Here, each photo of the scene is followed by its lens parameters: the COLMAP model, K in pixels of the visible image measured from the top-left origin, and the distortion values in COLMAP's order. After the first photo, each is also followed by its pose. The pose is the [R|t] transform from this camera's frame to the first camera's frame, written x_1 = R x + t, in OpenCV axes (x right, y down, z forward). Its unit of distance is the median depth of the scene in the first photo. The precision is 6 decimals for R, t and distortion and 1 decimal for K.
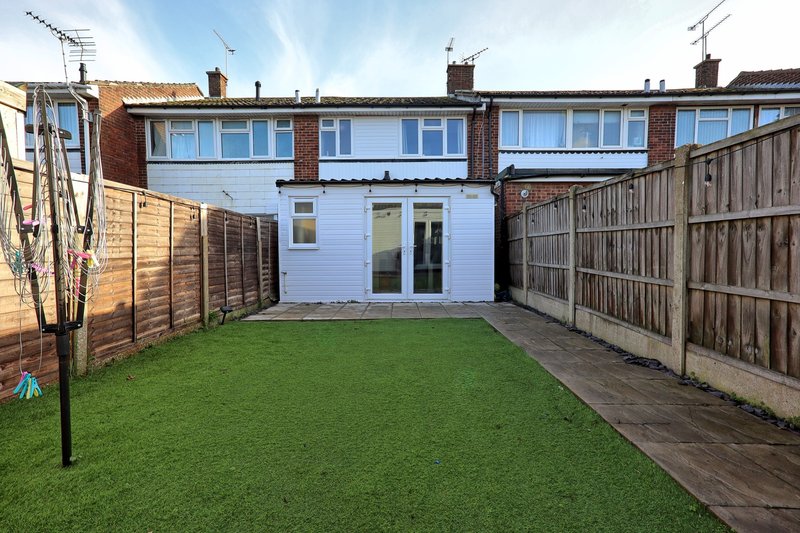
lens RADIAL K [[371.2, 0, 400.0], [0, 371.2, 266.5], [0, 0, 1]] dist [-0.010179, 0.020625]
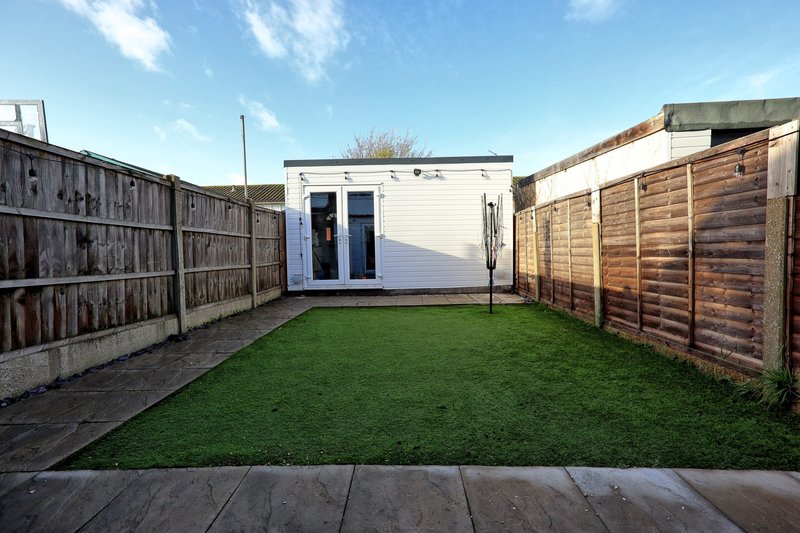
lens RADIAL K [[371.2, 0, 400.0], [0, 371.2, 266.5], [0, 0, 1]] dist [-0.010179, 0.020625]
pose [[-0.999625, 0.019592, 0.019124, -0.101452], [0.021206, 0.995874, 0.088235, -0.062430], [-0.017317, 0.088608, -0.995916, 1.861994]]
